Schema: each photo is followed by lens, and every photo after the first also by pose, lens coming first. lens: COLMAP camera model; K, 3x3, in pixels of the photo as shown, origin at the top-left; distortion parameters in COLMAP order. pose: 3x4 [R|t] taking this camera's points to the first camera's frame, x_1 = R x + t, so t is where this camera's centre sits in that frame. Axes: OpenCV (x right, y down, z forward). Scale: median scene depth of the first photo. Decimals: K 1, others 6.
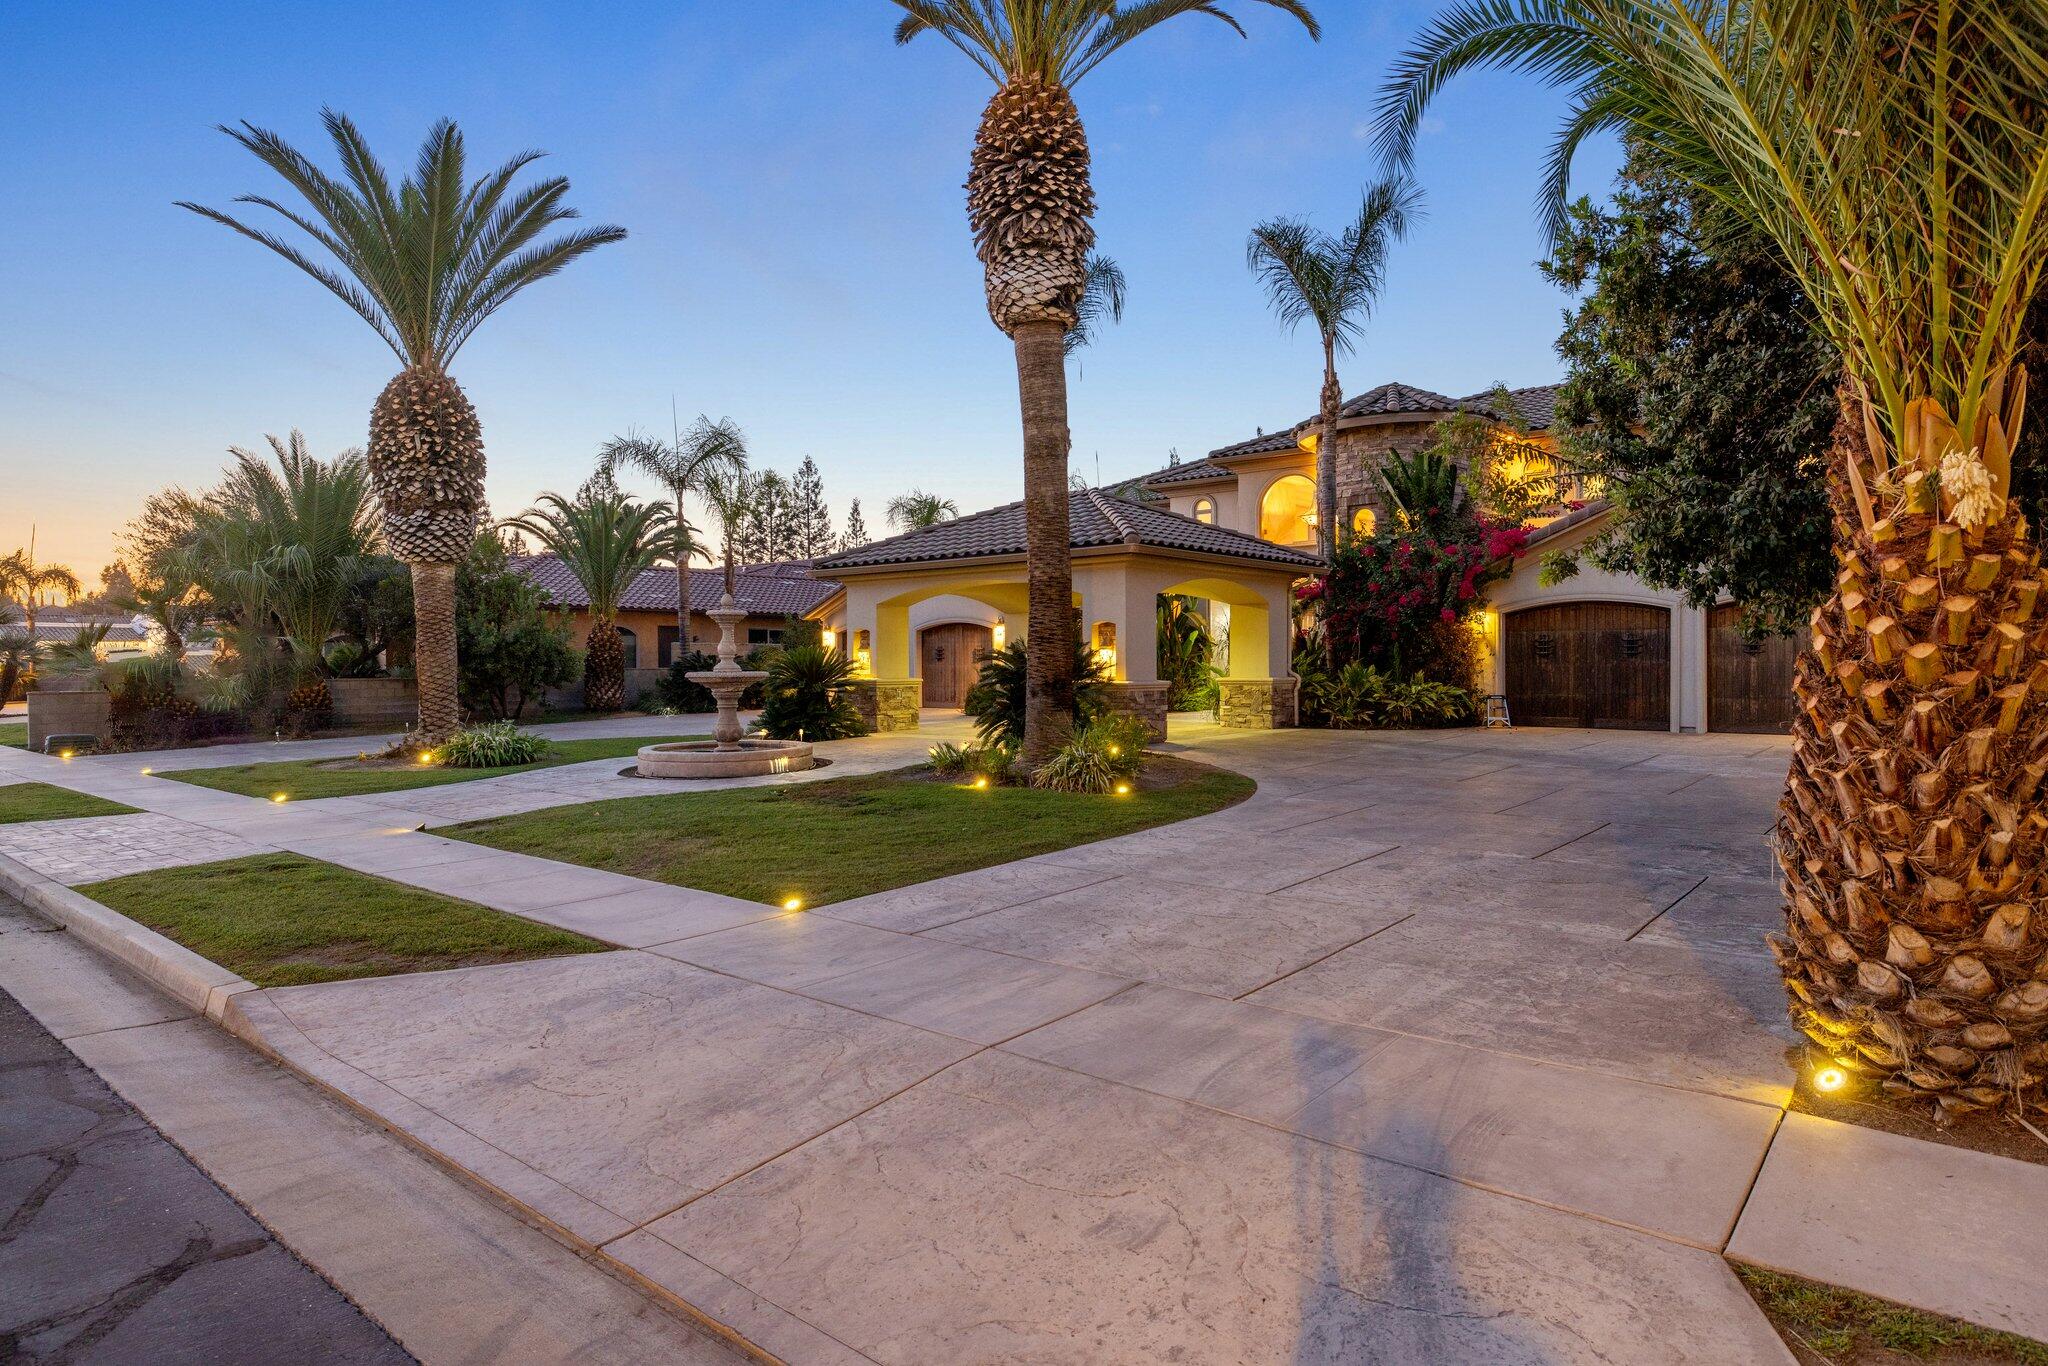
lens RADIAL K [[1158.9, 0, 1021.4], [0, 1158.9, 688.0], [0, 0, 1]] dist [-0.000562, -0.000064]
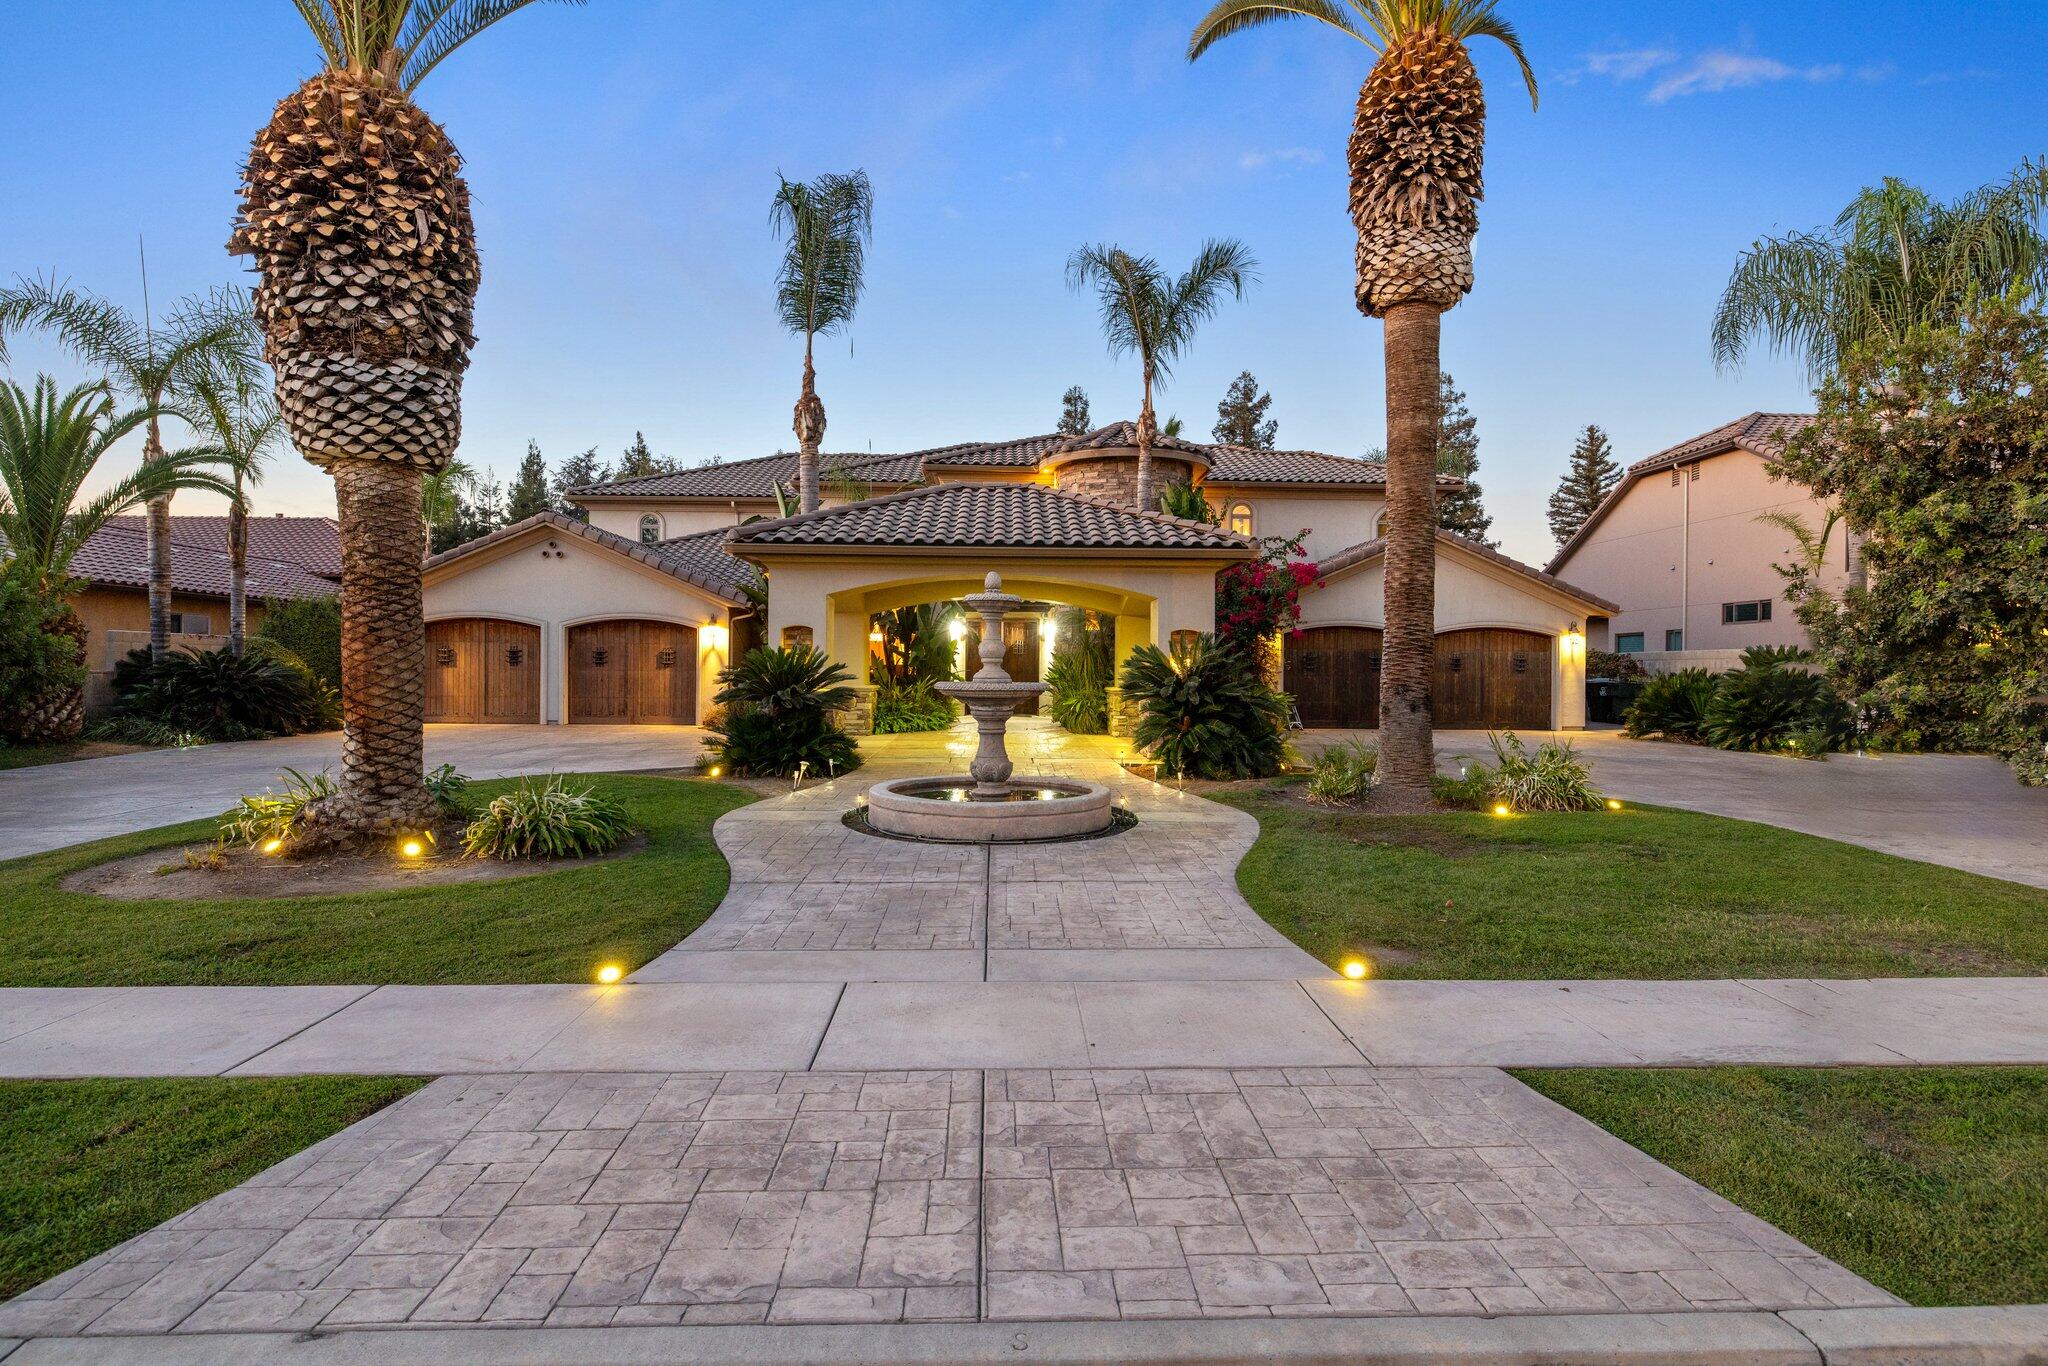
lens RADIAL K [[1049.0, 0, 1023.6], [0, 1049.0, 678.4], [0, 0, 1]] dist [-0.000148, 0.000181]
pose [[0.741780, 0.005666, 0.670619, -0.509313], [0.004120, 0.999907, -0.013005, -0.006126], [-0.670631, 0.012410, 0.741688, 0.392563]]
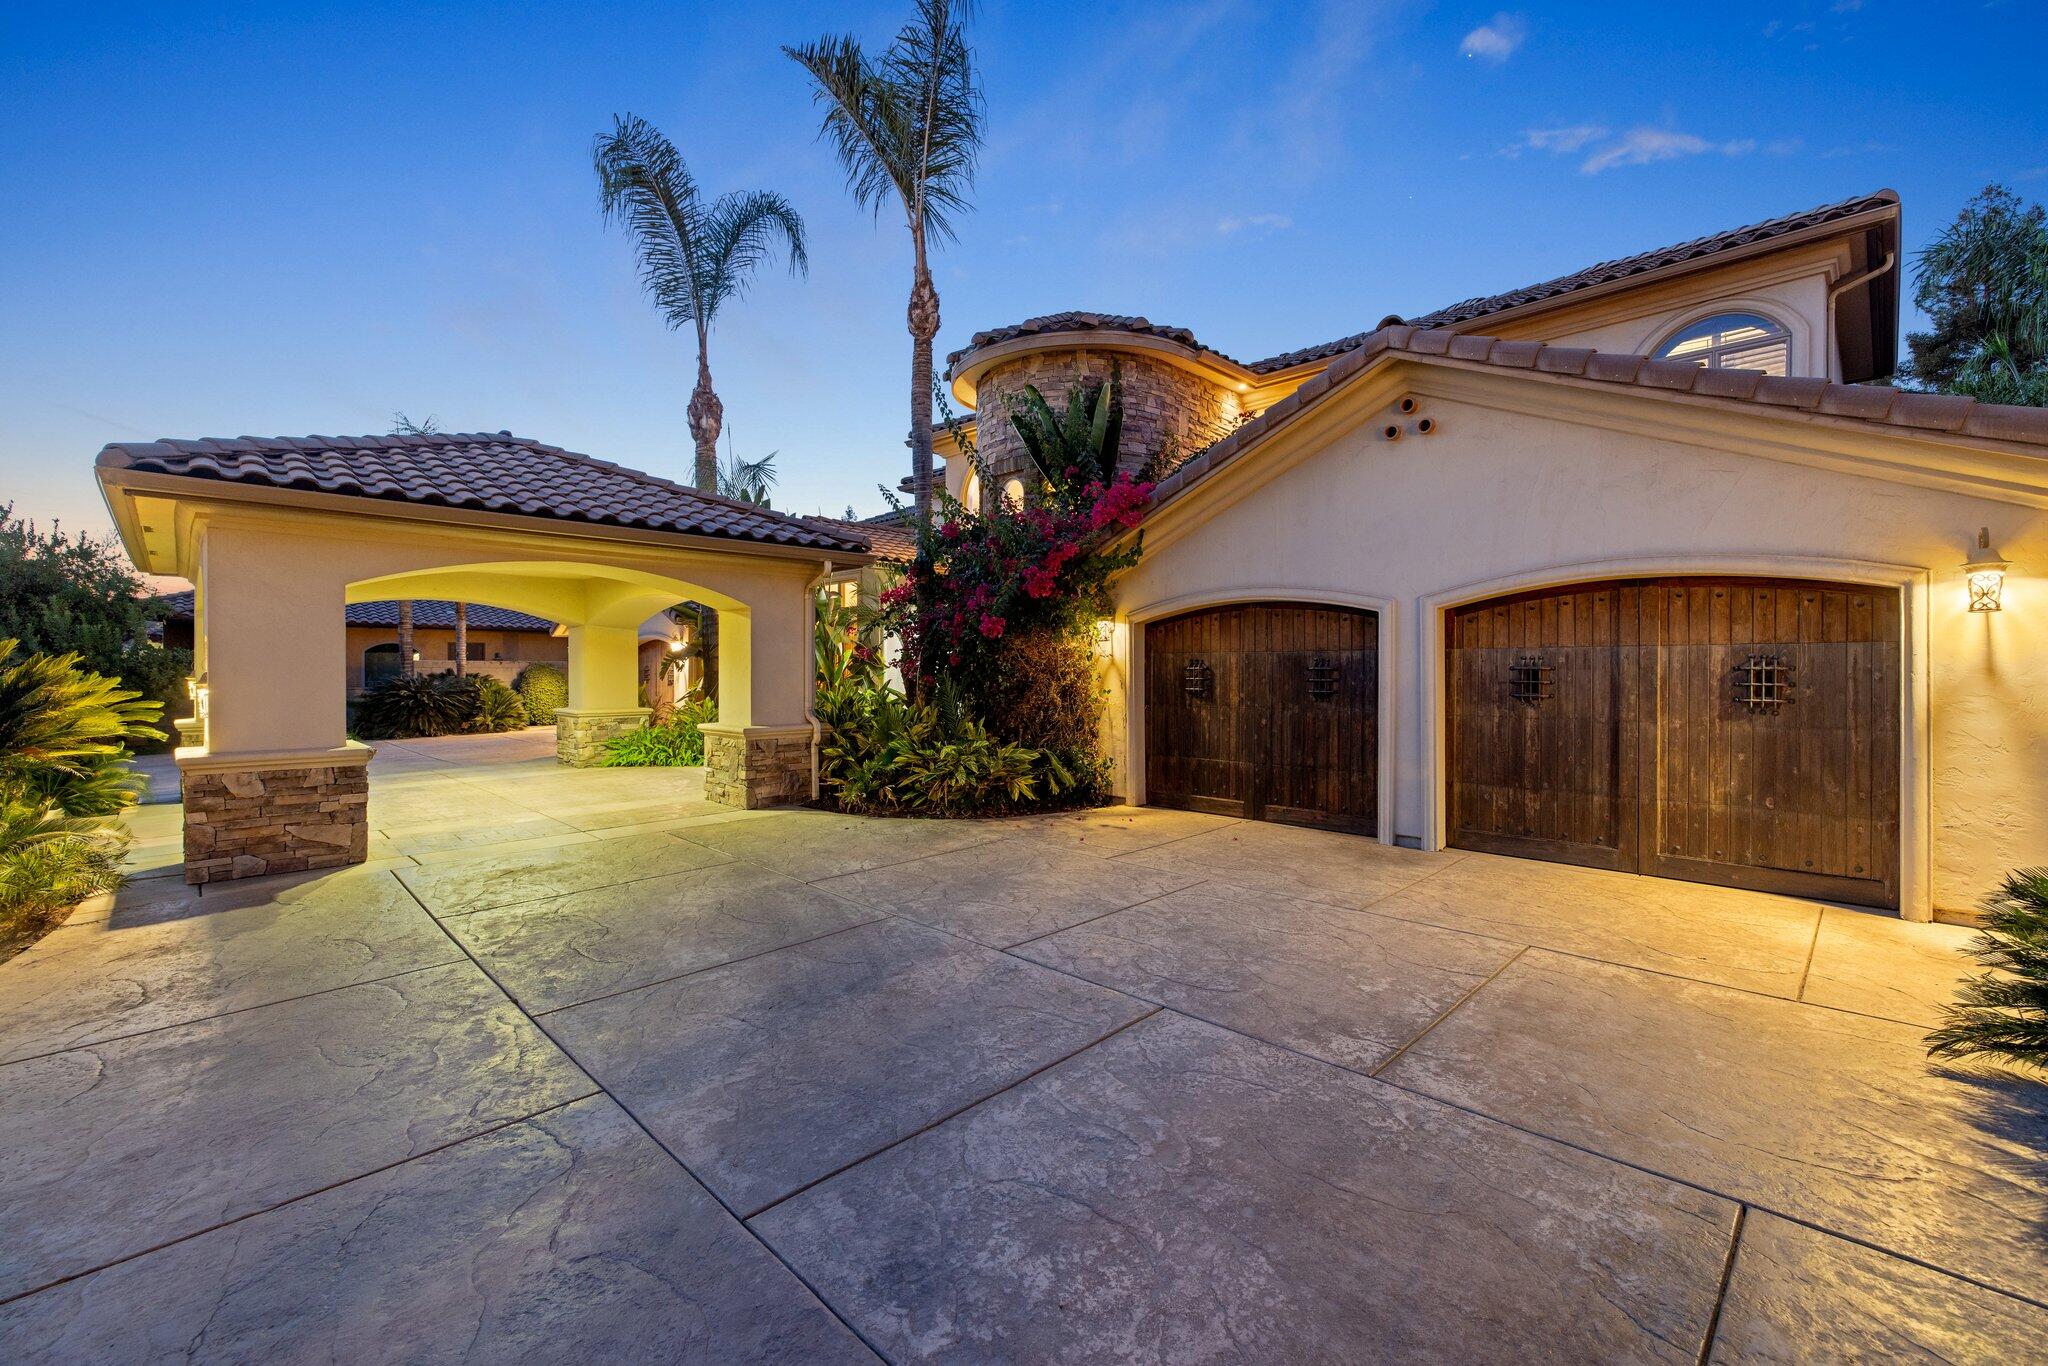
lens RADIAL K [[856.4, 0, 1027.4], [0, 856.4, 669.6], [0, 0, 1]] dist [0.002165, 0.000066]
pose [[0.996440, 0.004376, -0.084195, 0.405482], [-0.006256, 0.999737, -0.022082, -0.030361], [0.084076, 0.022530, 0.996205, 0.555544]]
